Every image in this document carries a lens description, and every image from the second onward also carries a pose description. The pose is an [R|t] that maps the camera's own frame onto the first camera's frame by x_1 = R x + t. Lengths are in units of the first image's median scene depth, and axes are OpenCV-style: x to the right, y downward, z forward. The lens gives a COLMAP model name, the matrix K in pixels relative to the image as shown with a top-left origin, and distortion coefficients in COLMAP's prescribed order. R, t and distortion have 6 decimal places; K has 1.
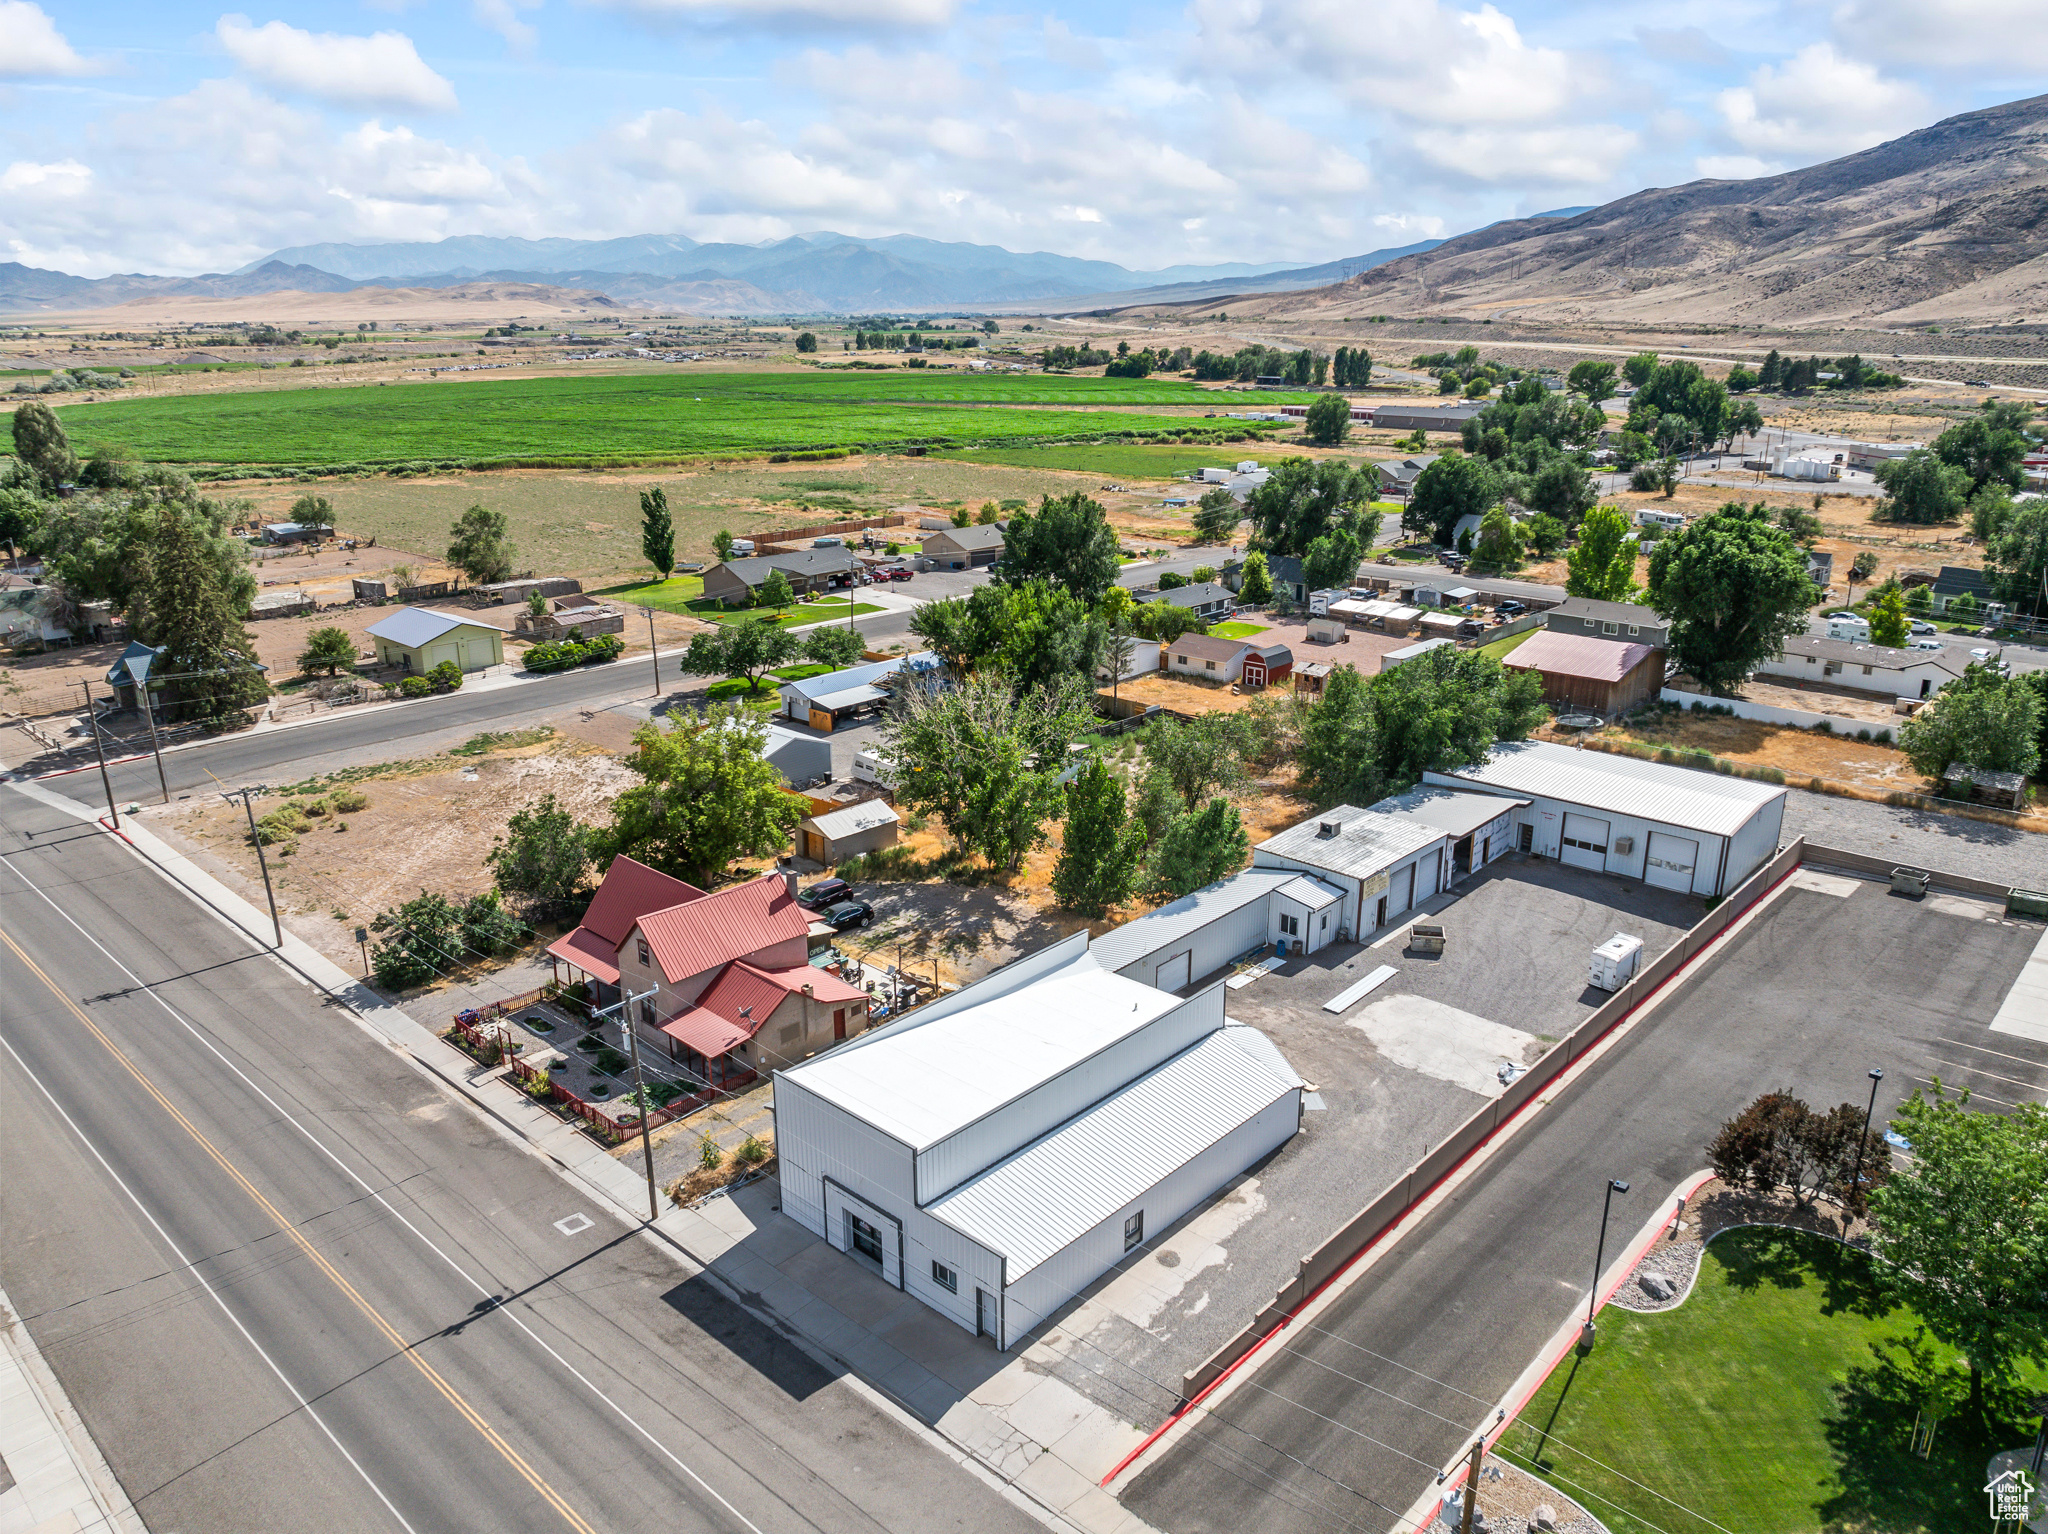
lens RADIAL K [[1441.0, 0, 1034.2], [0, 1441.0, 757.1], [0, 0, 1]] dist [-0.043691, 0.014386]
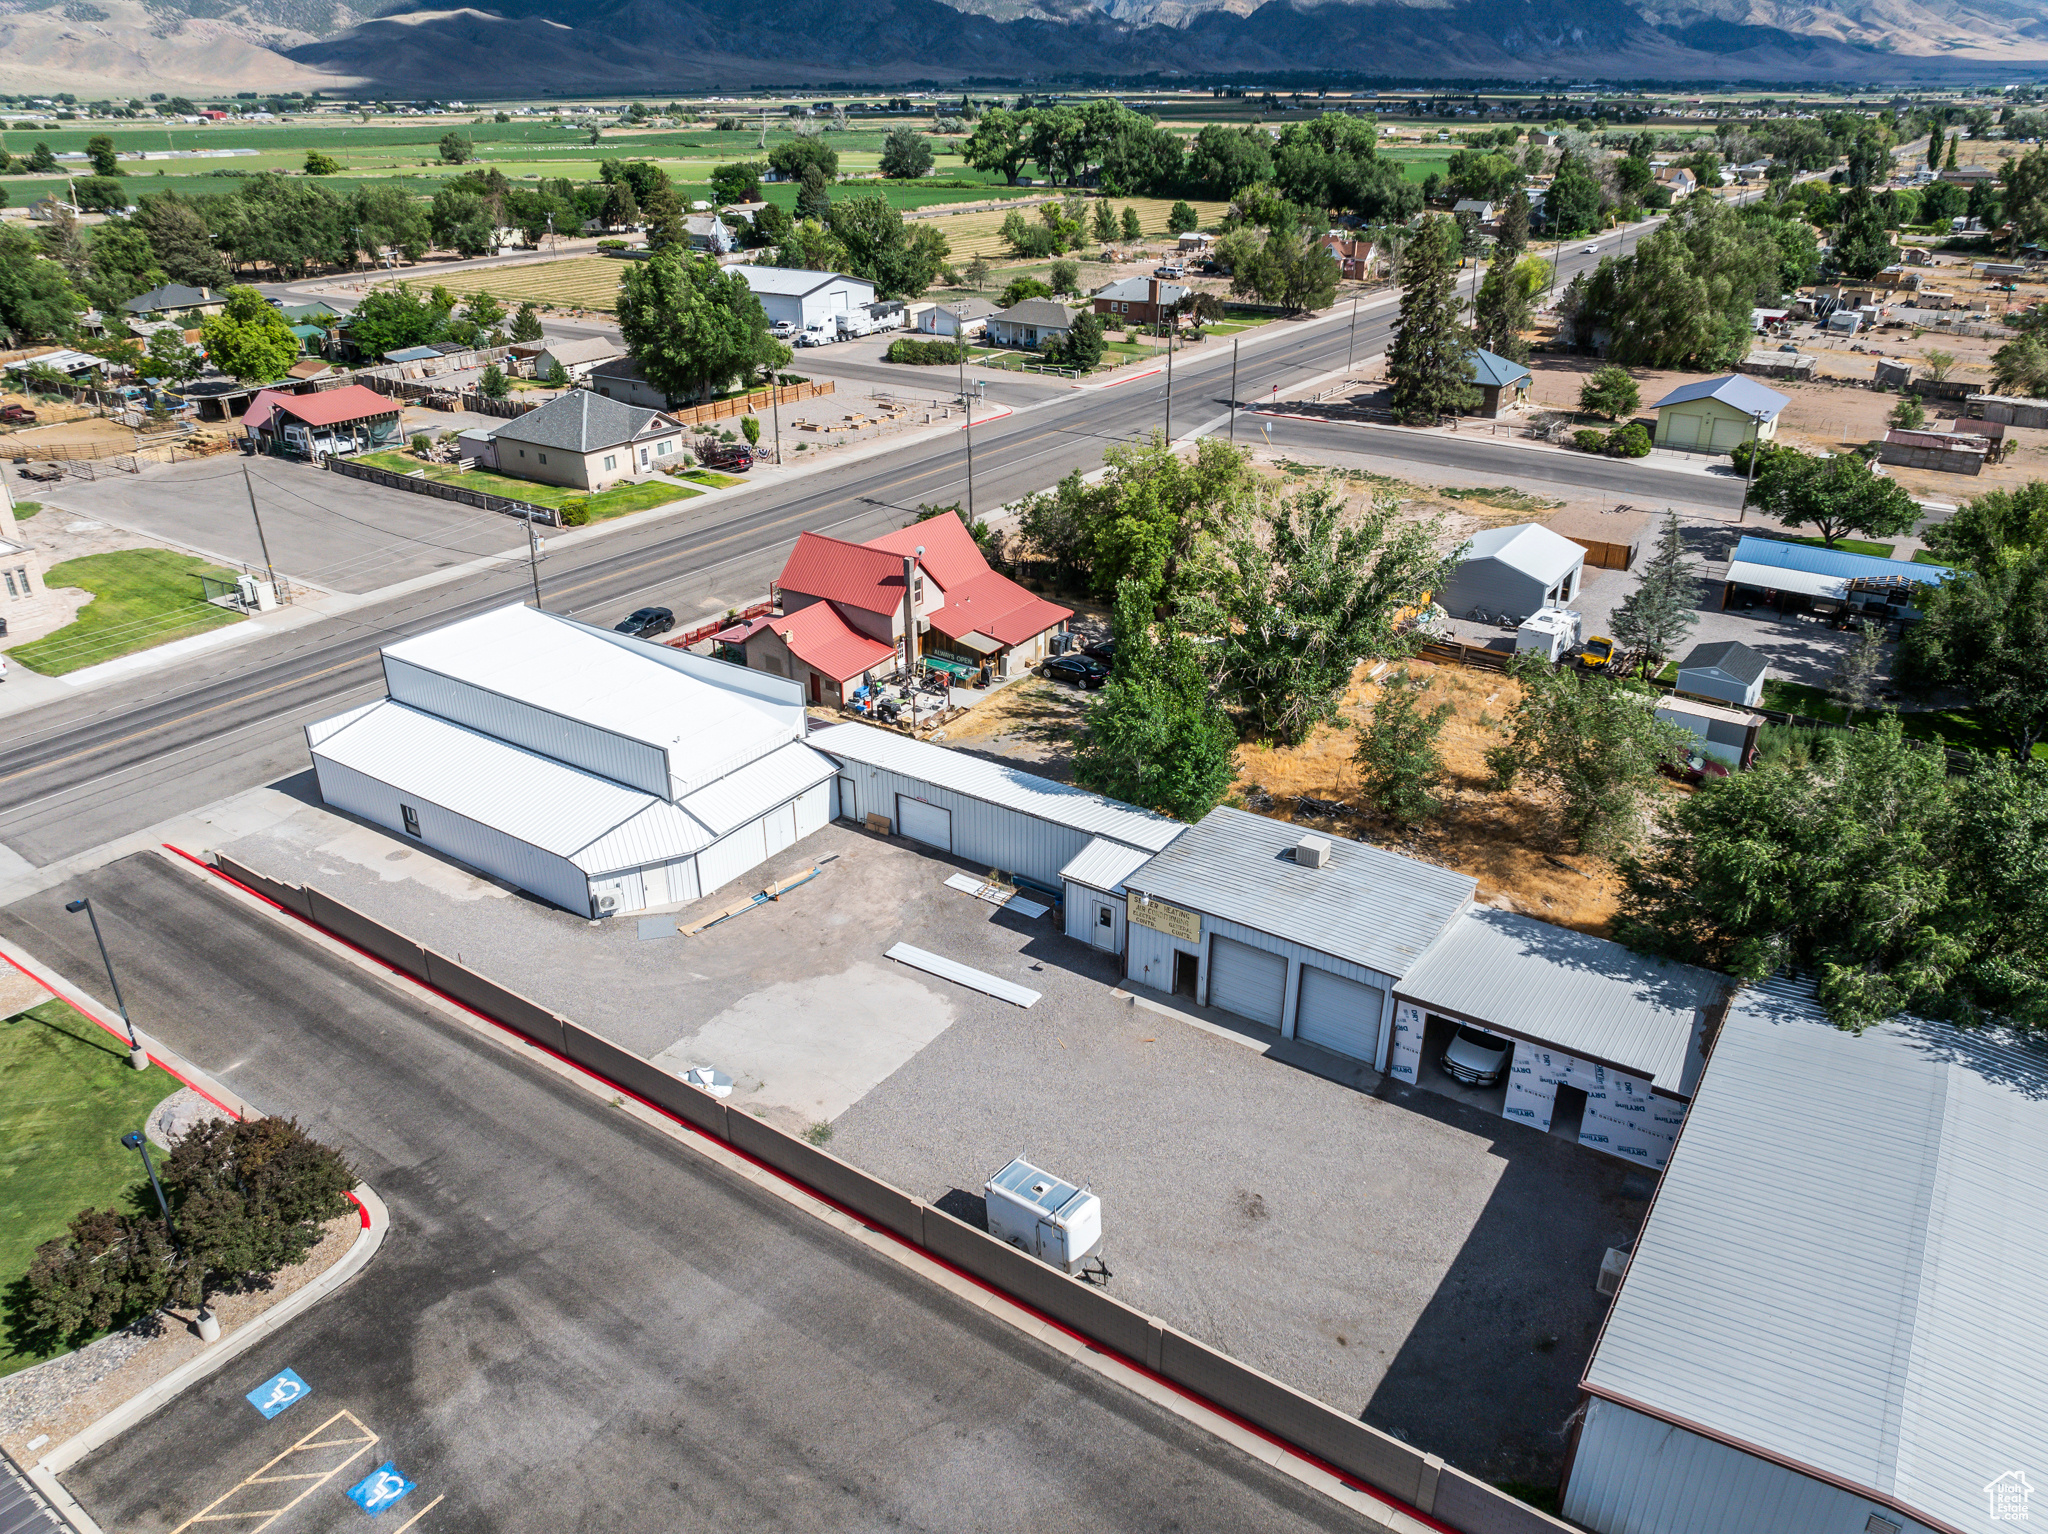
lens RADIAL K [[1441.0, 0, 1034.2], [0, 1441.0, 757.1], [0, 0, 1]] dist [-0.043691, 0.014386]
pose [[0.145048, 0.425319, -0.893345, 0.449614], [-0.289553, 0.881612, 0.372719, -0.111601], [0.946108, 0.204609, 0.251029, 0.464472]]
